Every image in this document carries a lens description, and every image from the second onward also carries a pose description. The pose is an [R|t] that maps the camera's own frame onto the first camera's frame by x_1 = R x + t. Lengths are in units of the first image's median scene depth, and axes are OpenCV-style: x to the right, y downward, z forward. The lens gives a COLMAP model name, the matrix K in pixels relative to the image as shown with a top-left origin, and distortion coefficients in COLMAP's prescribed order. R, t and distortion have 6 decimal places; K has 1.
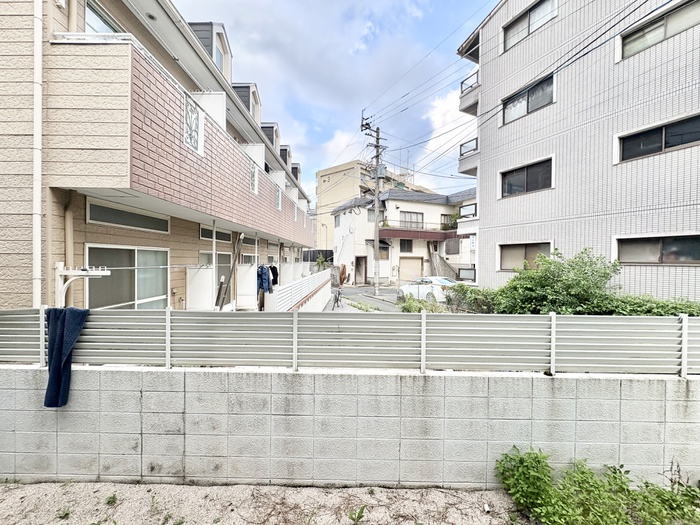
lens RADIAL K [[278.1, 0, 349.6], [0, 278.1, 264.7], [0, 0, 1]] dist [-0.000068, -0.000058]
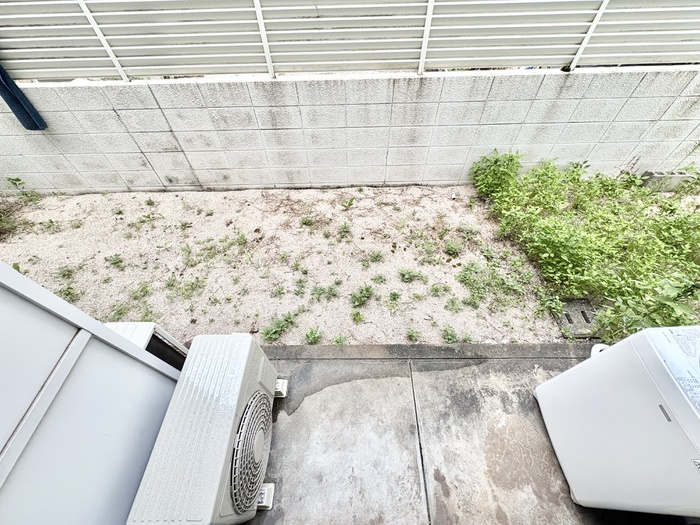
lens RADIAL K [[278.1, 0, 349.5], [0, 278.1, 262.0], [0, 0, 1]] dist [-0.000068, -0.000058]
pose [[0.999325, -0.032134, -0.017813, 0.041135], [0.034080, 0.629544, 0.776217, 0.078348], [-0.013729, -0.776300, 0.630214, 0.003311]]
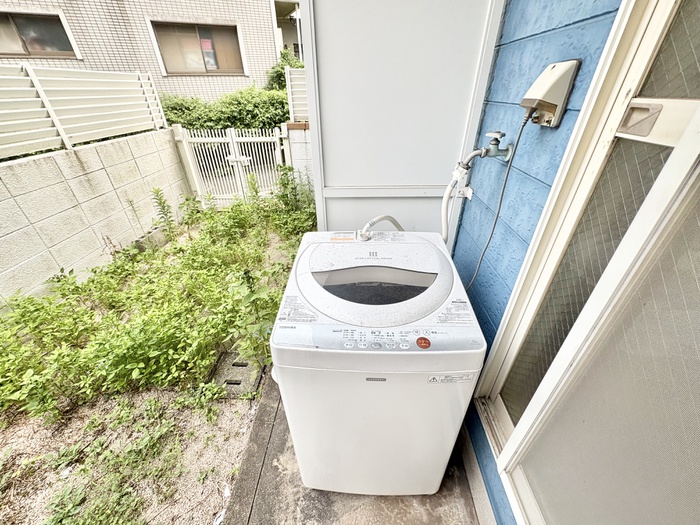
lens RADIAL K [[278.1, 0, 351.4], [0, 278.1, 261.9], [0, 0, 1]] dist [-0.000068, -0.000058]
pose [[0.007368, -0.539010, 0.842267, 0.262589], [0.020615, 0.842193, 0.538782, 0.247535], [-0.999760, 0.013394, 0.017317, 0.086435]]
